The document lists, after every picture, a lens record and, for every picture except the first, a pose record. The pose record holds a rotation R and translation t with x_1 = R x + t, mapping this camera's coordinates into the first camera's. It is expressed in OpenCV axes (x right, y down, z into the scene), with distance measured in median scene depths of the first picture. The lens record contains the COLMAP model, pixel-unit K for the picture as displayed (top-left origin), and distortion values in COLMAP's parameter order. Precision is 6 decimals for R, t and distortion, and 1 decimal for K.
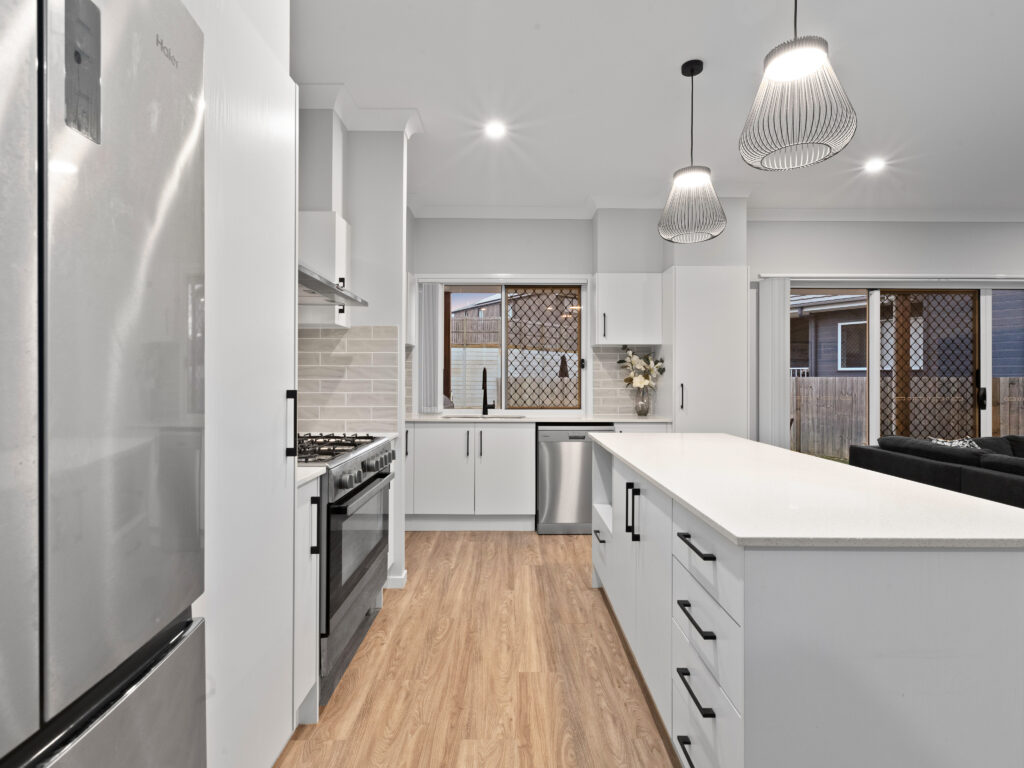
lens RADIAL K [[520.1, 0, 512.0], [0, 520.1, 384.0], [0, 0, 1]] dist [-0.002667, -0.000633]
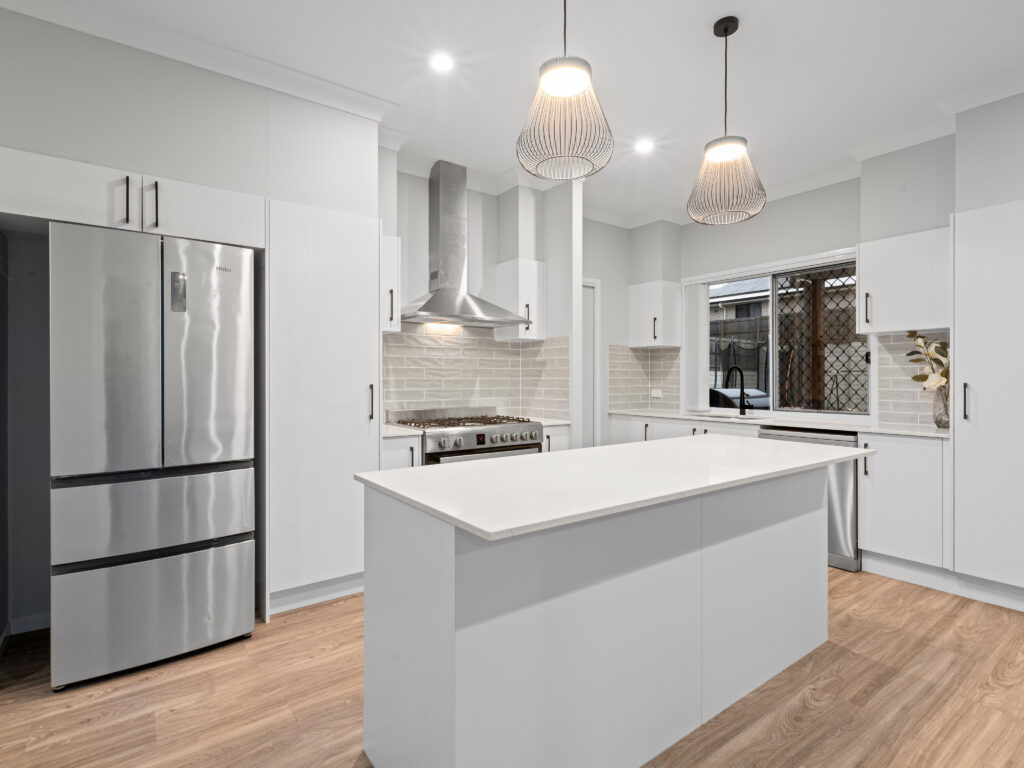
lens RADIAL K [[520.1, 0, 512.0], [0, 520.1, 384.0], [0, 0, 1]] dist [-0.002667, -0.000633]
pose [[0.592637, 0.006469, -0.805444, 0.702009], [-0.004015, 0.999979, 0.005077, -0.001122], [0.805460, 0.000225, 0.592650, 0.147237]]
